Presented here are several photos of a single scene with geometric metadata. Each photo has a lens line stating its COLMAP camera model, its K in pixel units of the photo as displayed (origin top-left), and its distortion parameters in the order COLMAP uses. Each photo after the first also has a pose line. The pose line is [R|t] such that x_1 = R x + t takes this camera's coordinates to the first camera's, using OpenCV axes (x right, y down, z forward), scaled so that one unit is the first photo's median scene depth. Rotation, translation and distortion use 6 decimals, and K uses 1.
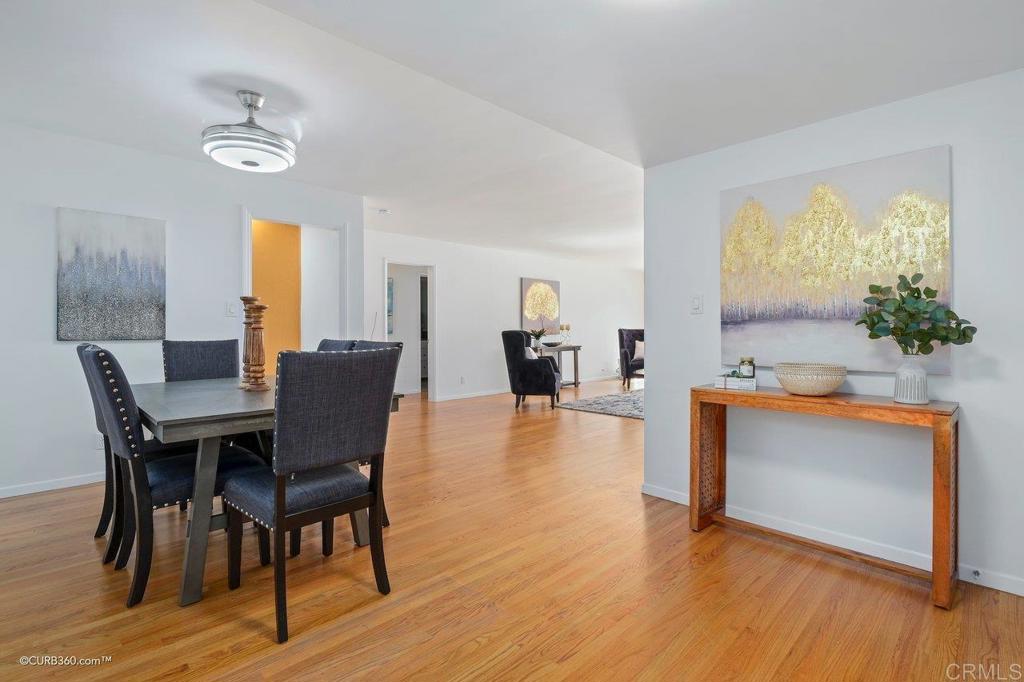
lens RADIAL K [[463.9, 0, 535.8], [0, 463.9, 328.3], [0, 0, 1]] dist [-0.008892, 0.001100]
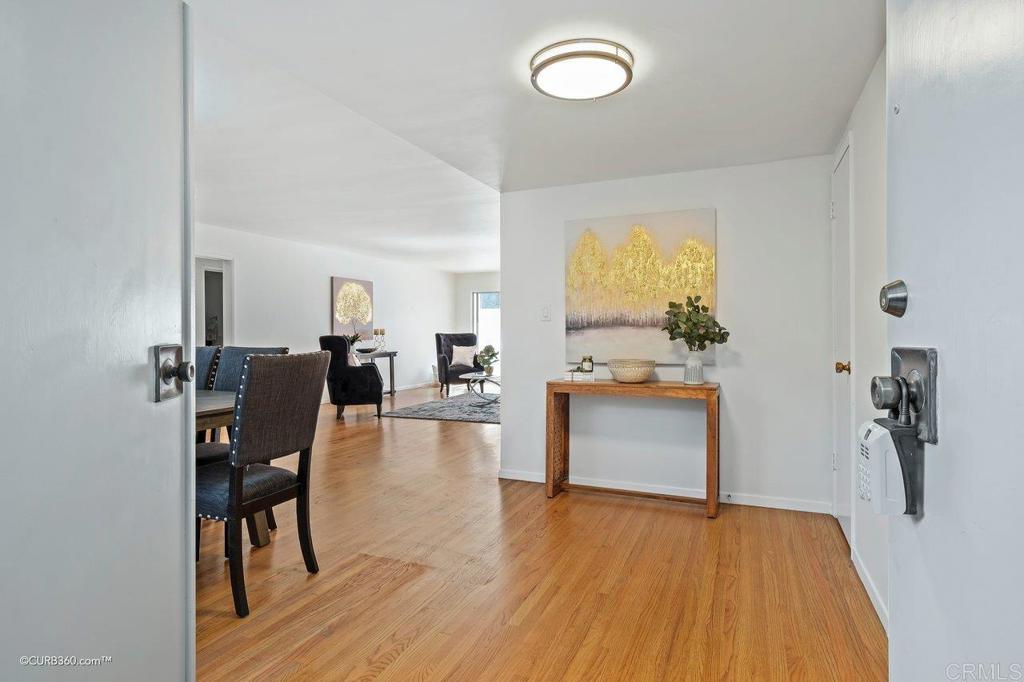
lens RADIAL K [[553.1, 0, 510.4], [0, 553.1, 336.1], [0, 0, 1]] dist [0.002410, 0.000263]
pose [[0.924796, -0.003273, 0.380449, -0.340488], [0.000865, 0.999978, 0.006501, -0.001629], [-0.380462, -0.005683, 0.924779, -0.347742]]
